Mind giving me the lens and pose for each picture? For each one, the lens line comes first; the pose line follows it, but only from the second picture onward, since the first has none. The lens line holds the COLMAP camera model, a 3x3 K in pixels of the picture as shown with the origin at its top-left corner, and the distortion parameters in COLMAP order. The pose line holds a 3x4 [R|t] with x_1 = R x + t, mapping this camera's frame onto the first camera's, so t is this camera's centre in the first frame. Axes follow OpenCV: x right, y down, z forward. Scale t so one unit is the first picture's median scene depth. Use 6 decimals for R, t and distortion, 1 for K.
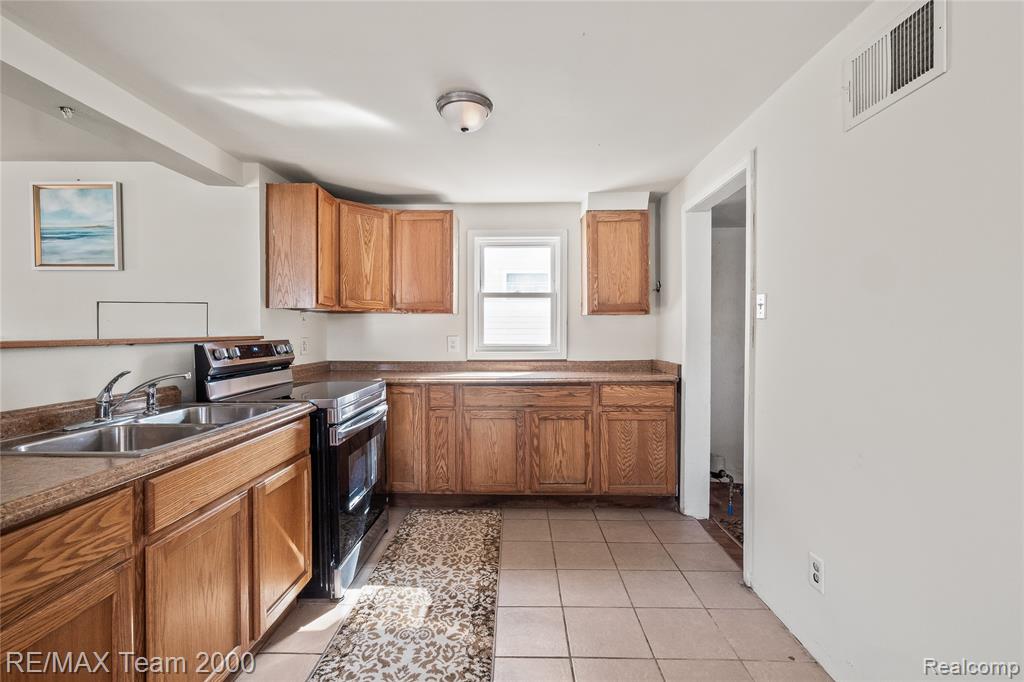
lens RADIAL K [[449.2, 0, 510.0], [0, 449.2, 336.1], [0, 0, 1]] dist [-0.002428, 0.000023]
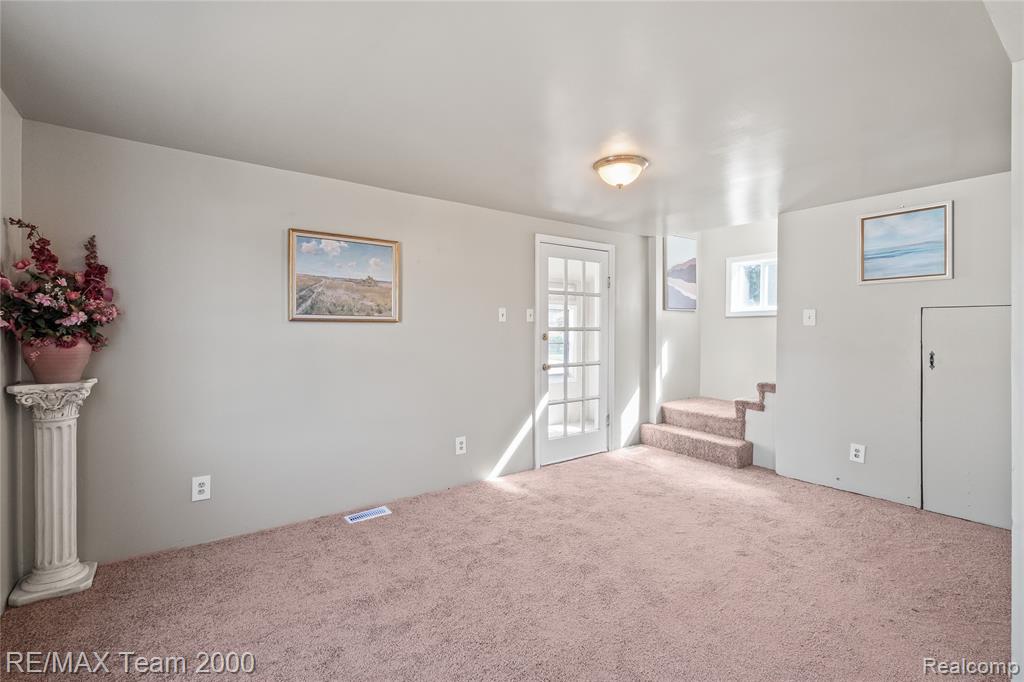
lens RADIAL K [[465.9, 0, 491.6], [0, 465.9, 334.9], [0, 0, 1]] dist [0.001874, 0.000361]
pose [[0.600233, 0.002905, -0.799820, -0.606797], [-0.004096, 0.999991, 0.000559, -0.001729], [0.799815, 0.002941, 0.600240, -0.606332]]
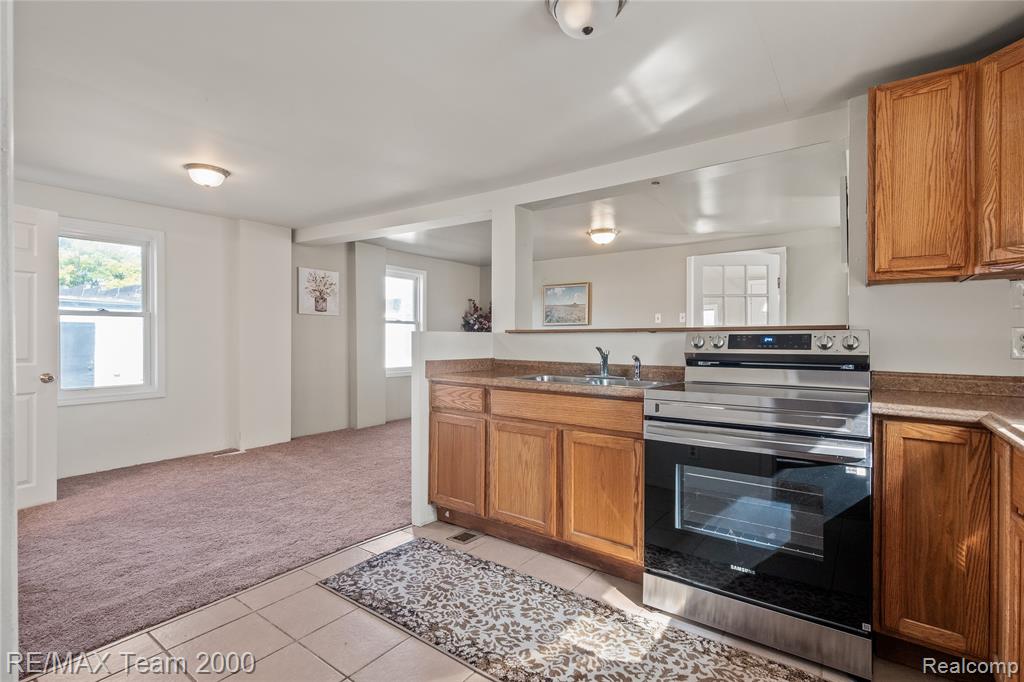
lens RADIAL K [[478.2, 0, 508.4], [0, 478.2, 340.1], [0, 0, 1]] dist [0.004437, 0.000354]
pose [[-0.574330, 0.003099, -0.818618, 0.437992], [-0.007774, 0.999927, 0.009239, 0.021684], [0.818587, 0.011670, -0.574265, 0.979327]]
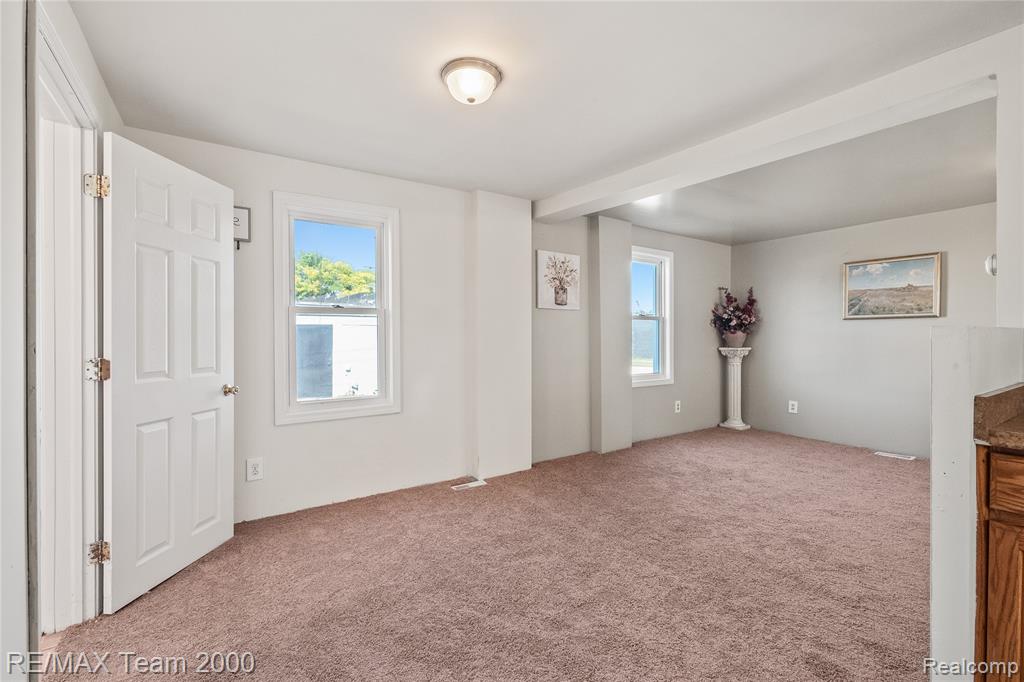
lens RADIAL K [[447.2, 0, 512.0], [0, 447.2, 341.0], [0, 0, 1]] dist [-0.001500, -0.000043]
pose [[-0.809475, 0.010029, -0.587069, 0.257670], [-0.000697, 0.999837, 0.018043, 0.019178], [0.587154, 0.015015, -0.809336, 0.299627]]
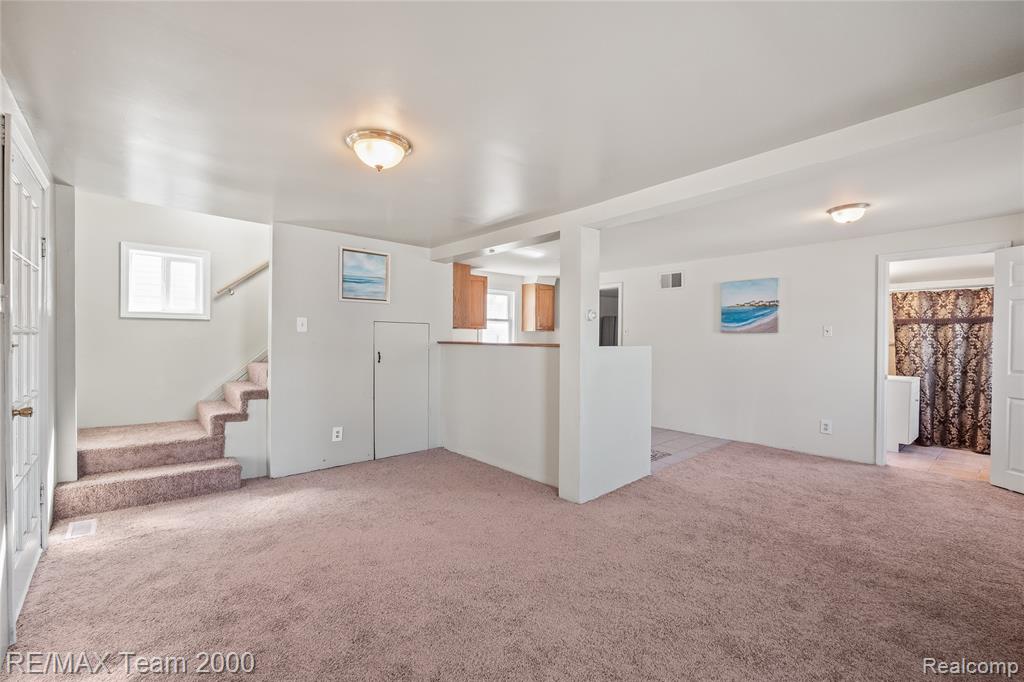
lens RADIAL K [[431.2, 0, 512.0], [0, 431.2, 341.0], [0, 0, 1]] dist [-0.001622, 0.000032]
pose [[0.728830, -0.002135, 0.684691, -1.619646], [0.002591, 0.999997, 0.000360, -0.001390], [-0.684689, 0.001512, 0.728833, -0.529906]]
